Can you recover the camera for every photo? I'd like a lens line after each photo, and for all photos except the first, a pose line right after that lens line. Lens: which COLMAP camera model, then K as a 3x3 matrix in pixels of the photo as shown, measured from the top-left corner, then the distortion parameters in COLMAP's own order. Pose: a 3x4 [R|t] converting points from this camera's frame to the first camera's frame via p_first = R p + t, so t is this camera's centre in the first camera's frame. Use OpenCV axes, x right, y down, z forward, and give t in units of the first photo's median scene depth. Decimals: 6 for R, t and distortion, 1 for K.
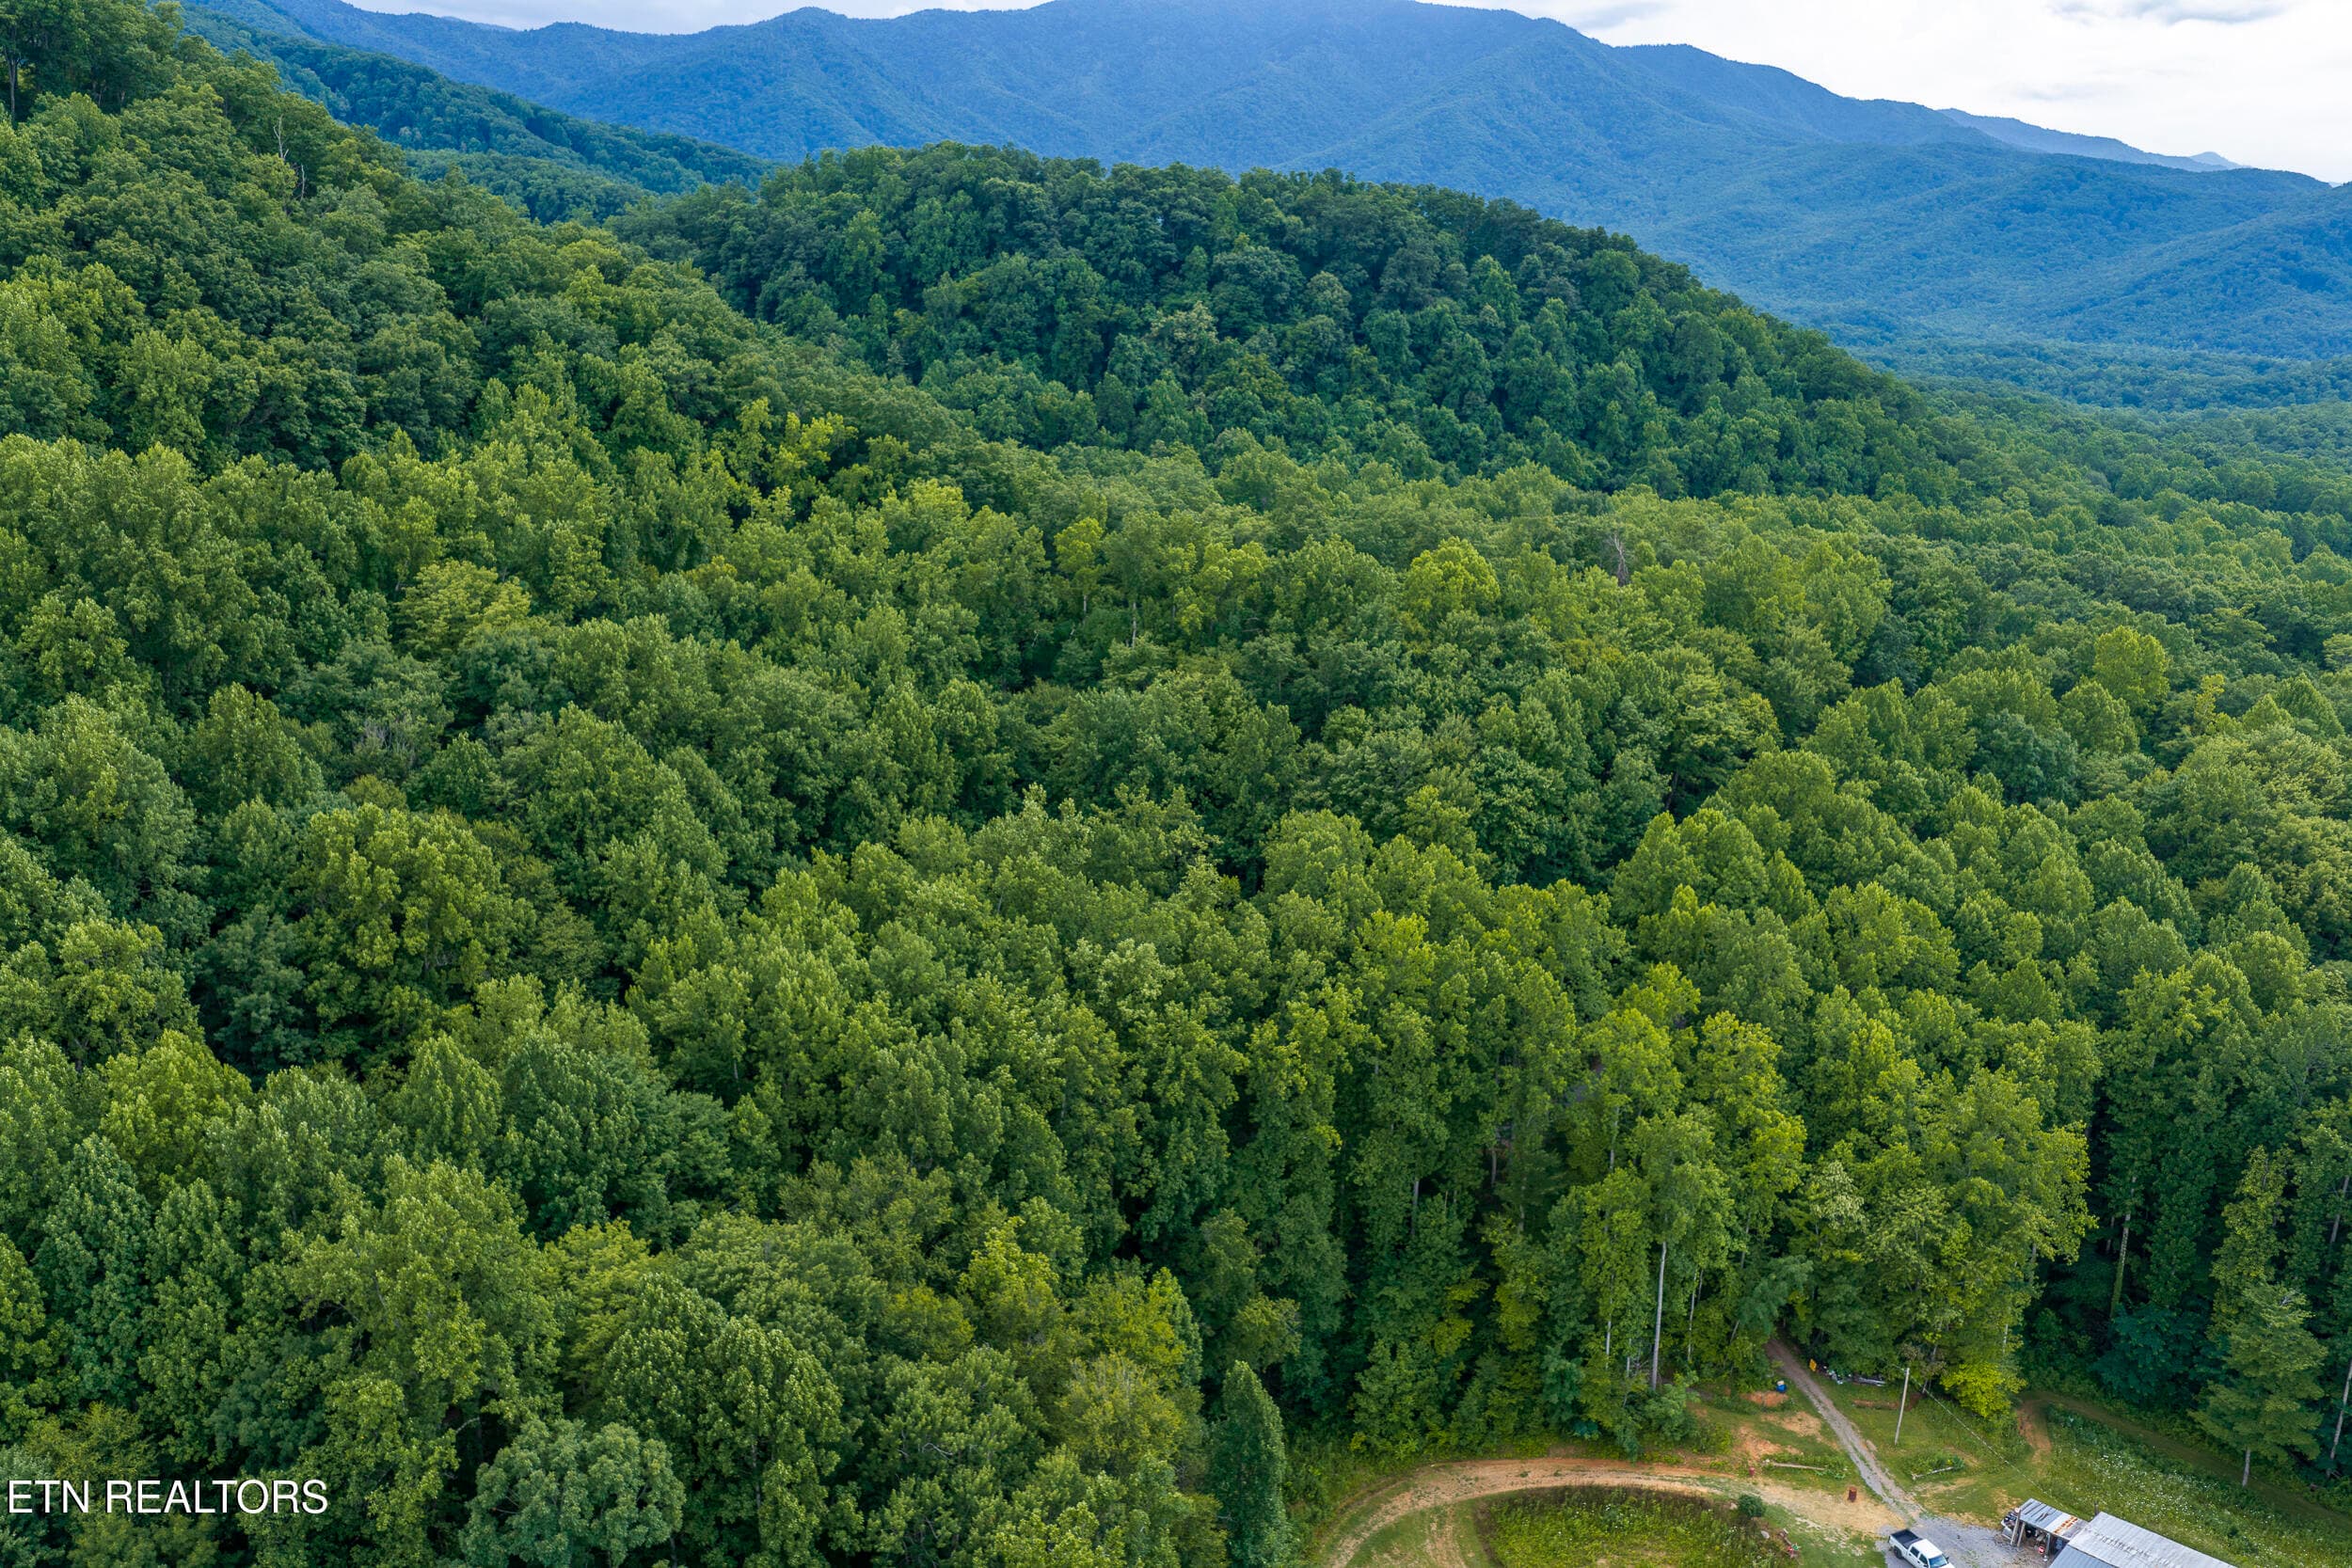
lens RADIAL K [[1953.3, 0, 1180.2], [0, 1953.3, 784.7], [0, 0, 1]] dist [0.019670, -0.034528]
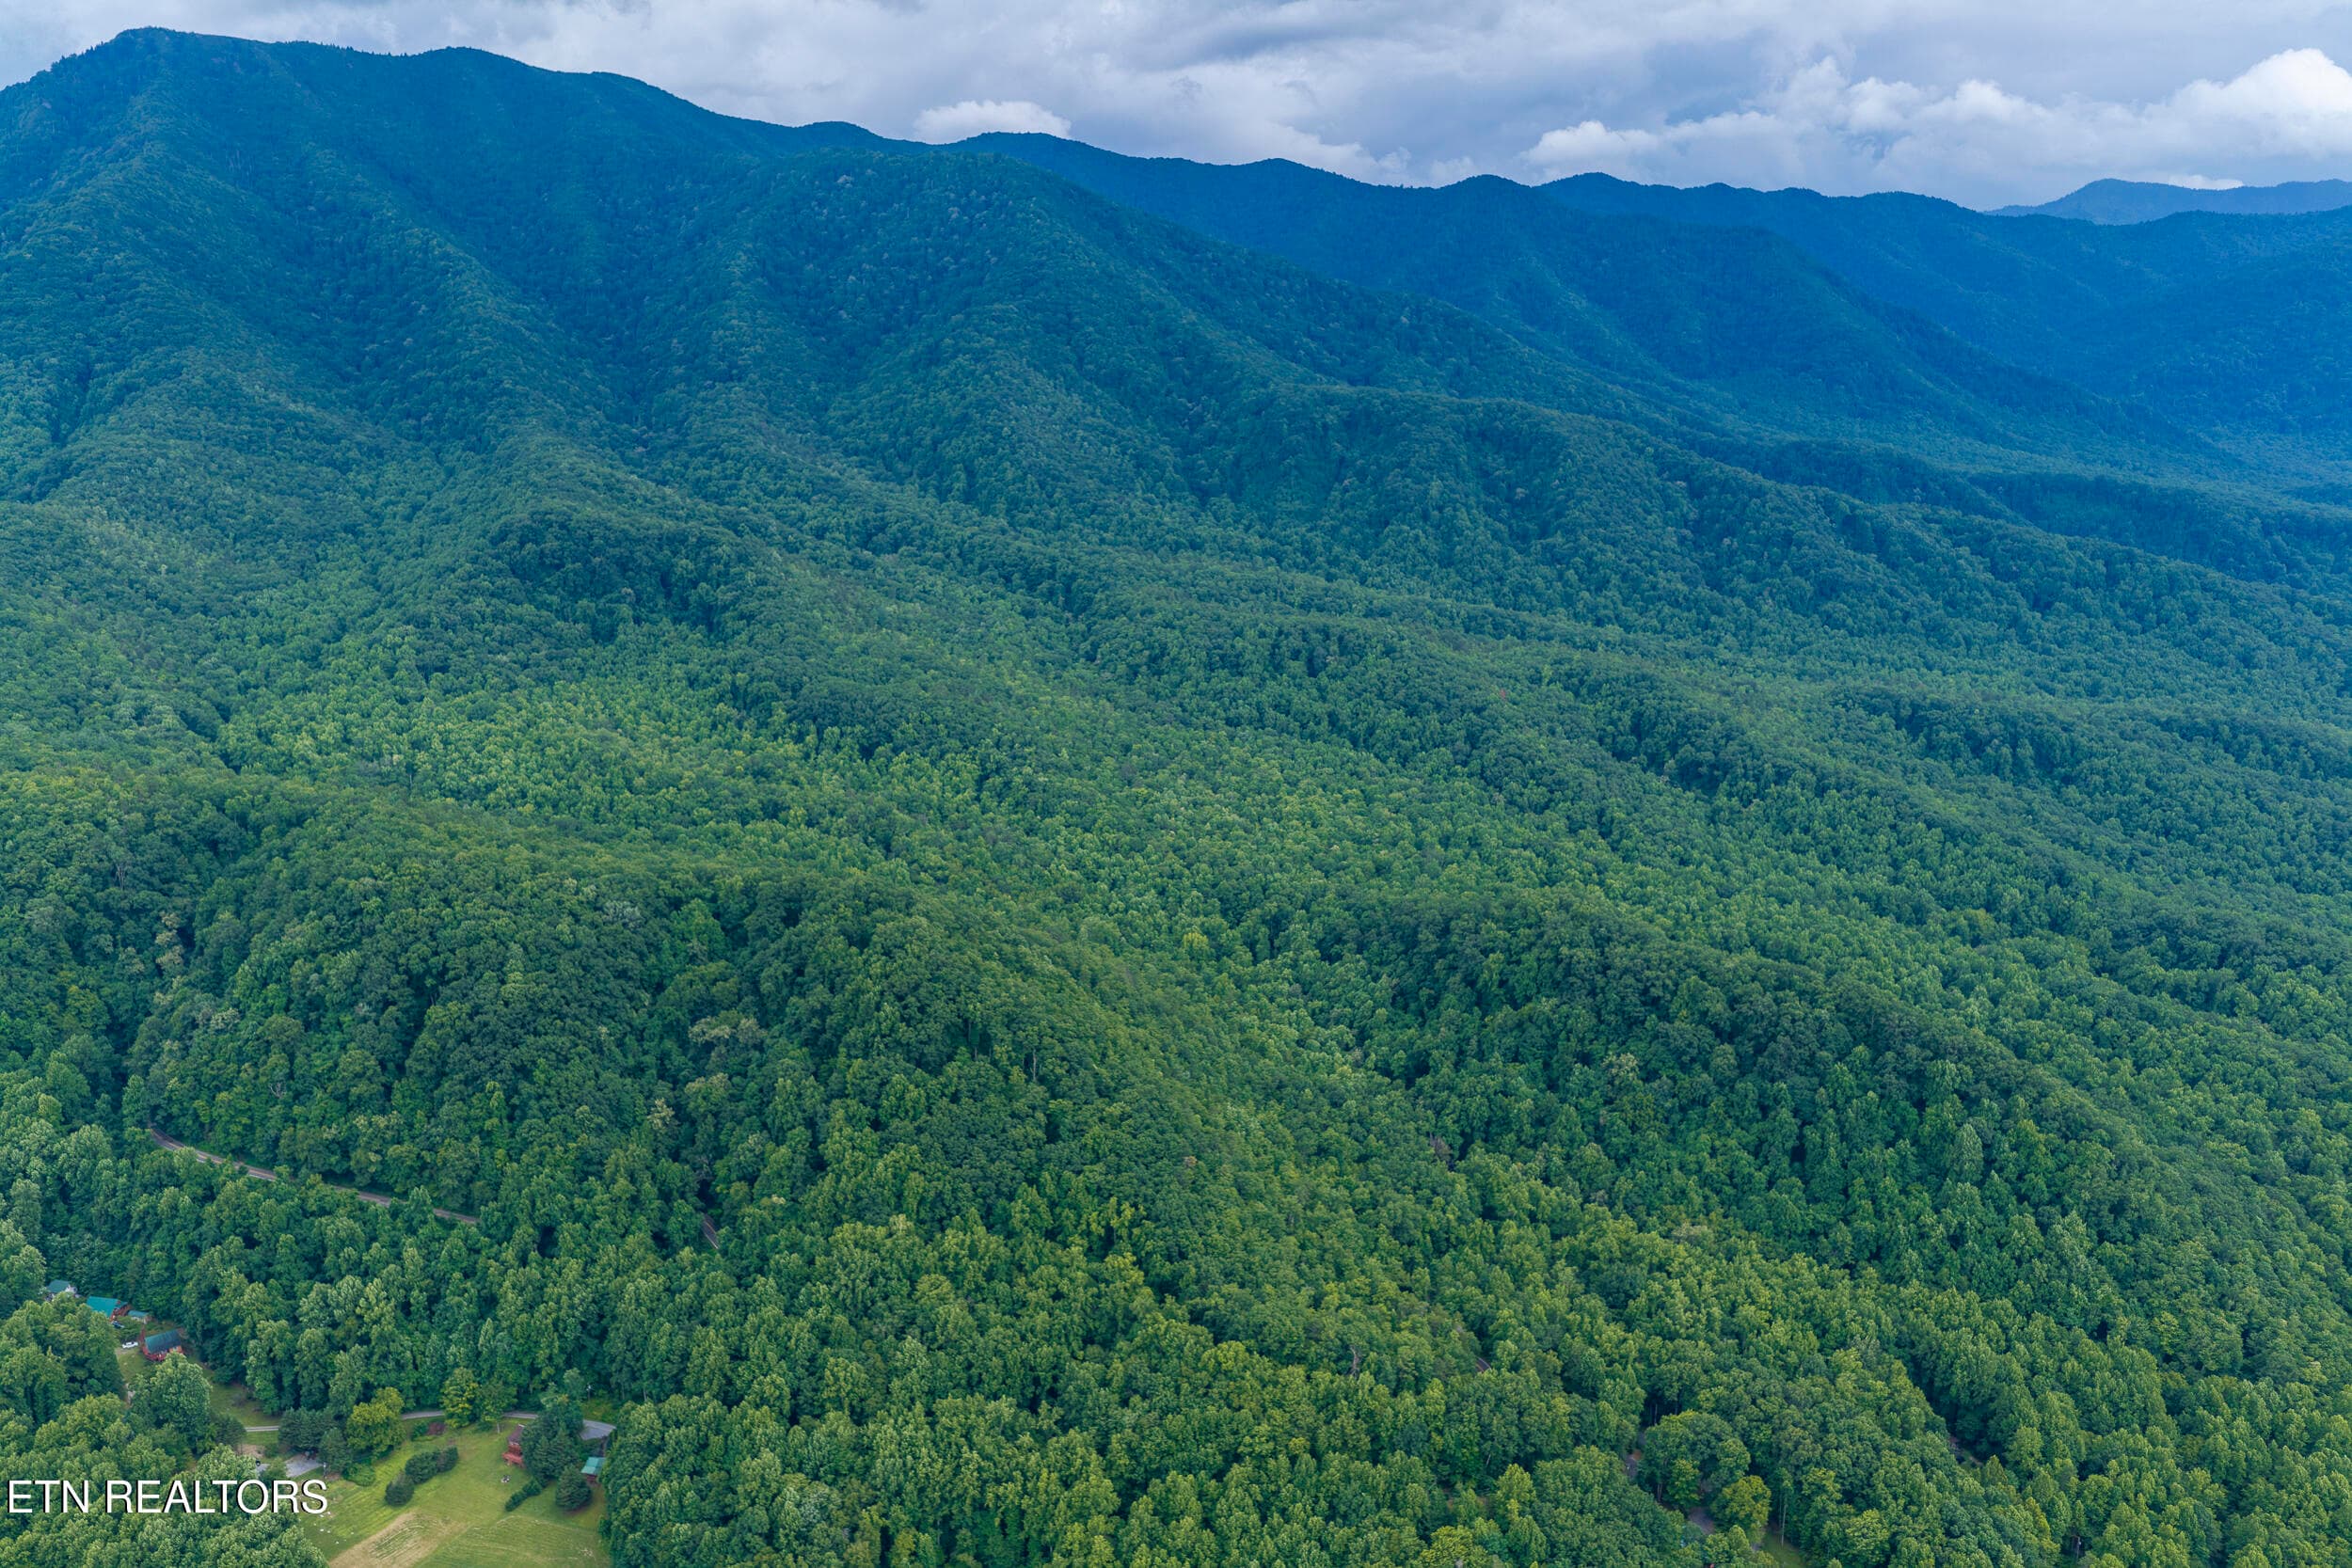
lens RADIAL K [[1944.8, 0, 1176.0], [0, 1944.8, 784.0], [0, 0, 1]] dist [0.021449, -0.044460]
pose [[0.698737, 0.149836, -0.699511, 2.704901], [-0.183805, 0.982595, 0.026872, -1.373630], [0.691363, 0.109797, 0.714116, -1.597058]]
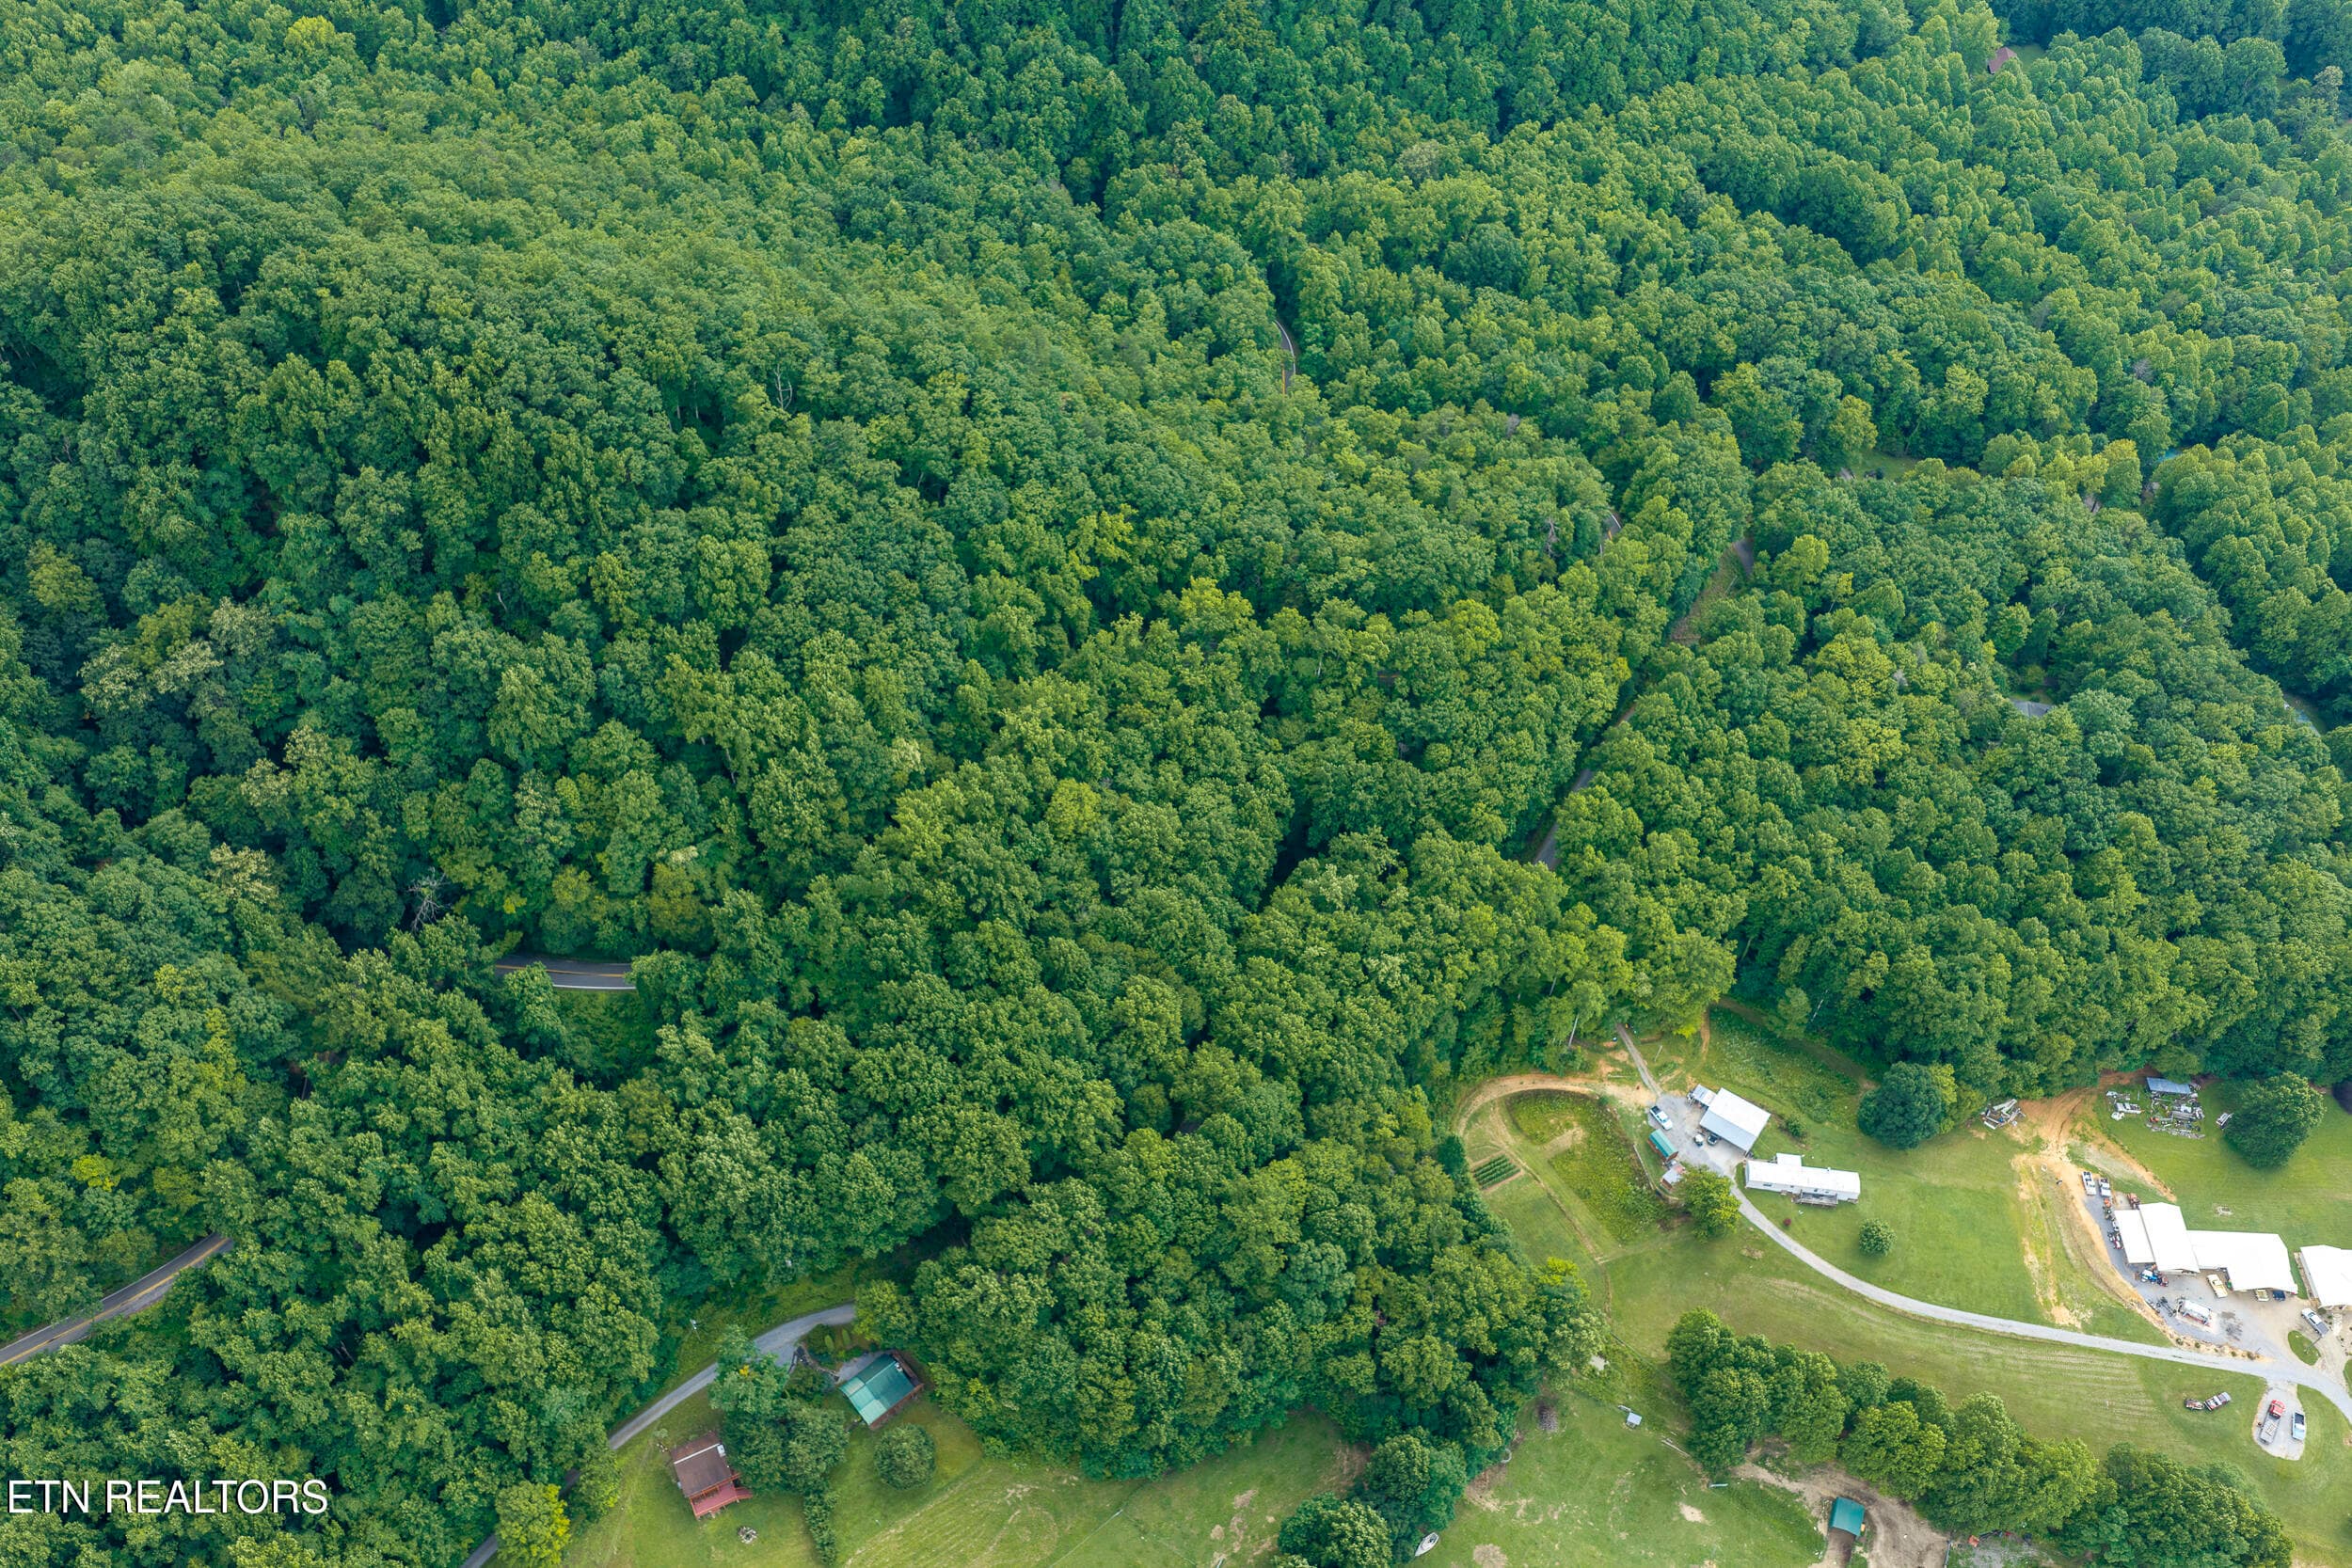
lens RADIAL K [[1953.3, 0, 1180.2], [0, 1953.3, 784.7], [0, 0, 1]] dist [0.019670, -0.034528]
pose [[0.989699, -0.107177, 0.094914, -0.513441], [0.035030, 0.824119, 0.565333, -1.558822], [-0.138811, -0.556185, 0.819384, -0.945628]]
